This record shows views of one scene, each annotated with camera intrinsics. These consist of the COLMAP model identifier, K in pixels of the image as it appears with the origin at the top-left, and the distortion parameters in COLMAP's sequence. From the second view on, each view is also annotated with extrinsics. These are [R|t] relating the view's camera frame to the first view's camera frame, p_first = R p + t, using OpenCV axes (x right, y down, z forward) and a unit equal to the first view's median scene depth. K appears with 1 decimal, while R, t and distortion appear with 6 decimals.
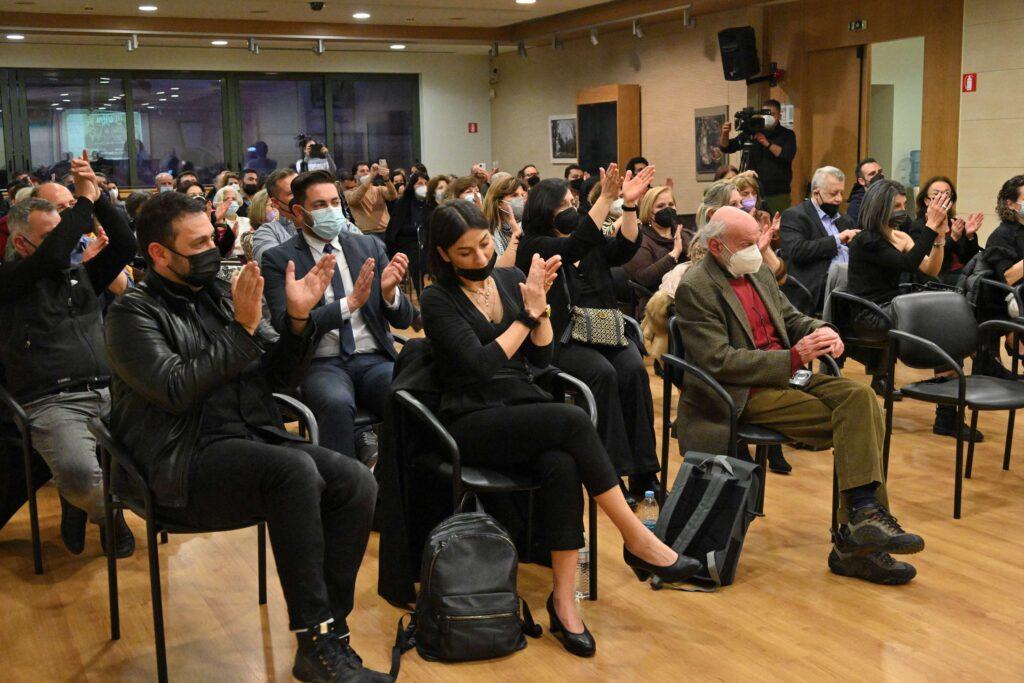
lens RADIAL K [[1190.8, 0, 518.6], [0, 1190.8, 344.1], [0, 0, 1]] dist [0.018610, 0.000000]
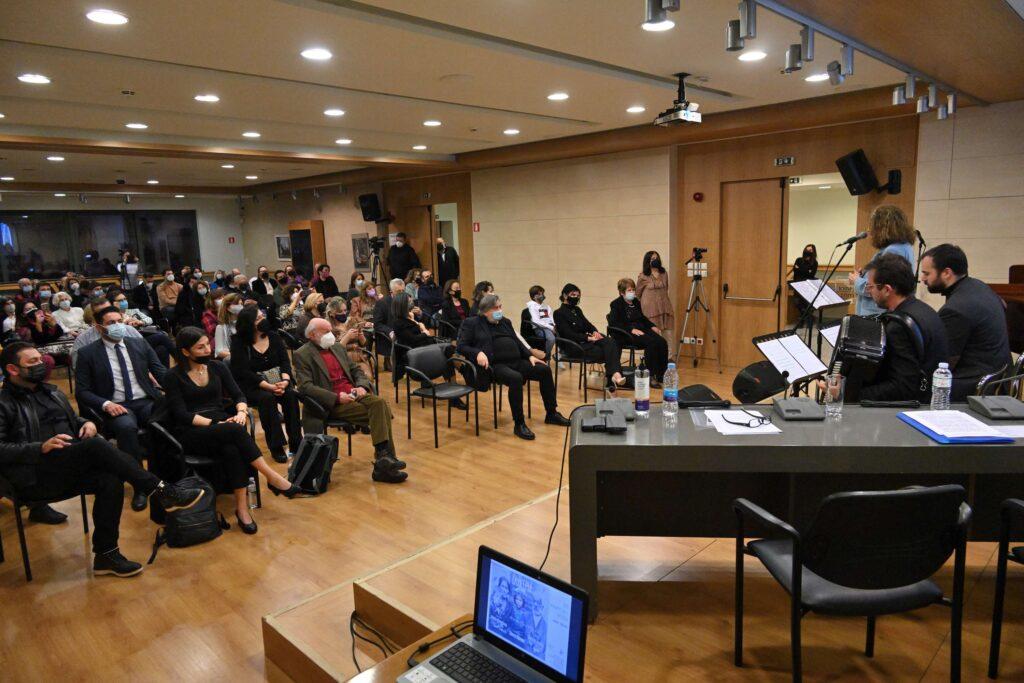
lens RADIAL K [[673.4, 0, 515.5], [0, 673.4, 346.8], [0, 0, 1]] dist [-0.012240, 0.009833]
pose [[0.945142, -0.066635, 0.319791, 0.050524], [0.063979, 0.997774, 0.018816, -0.027872], [-0.320332, 0.002676, 0.947301, -0.120706]]
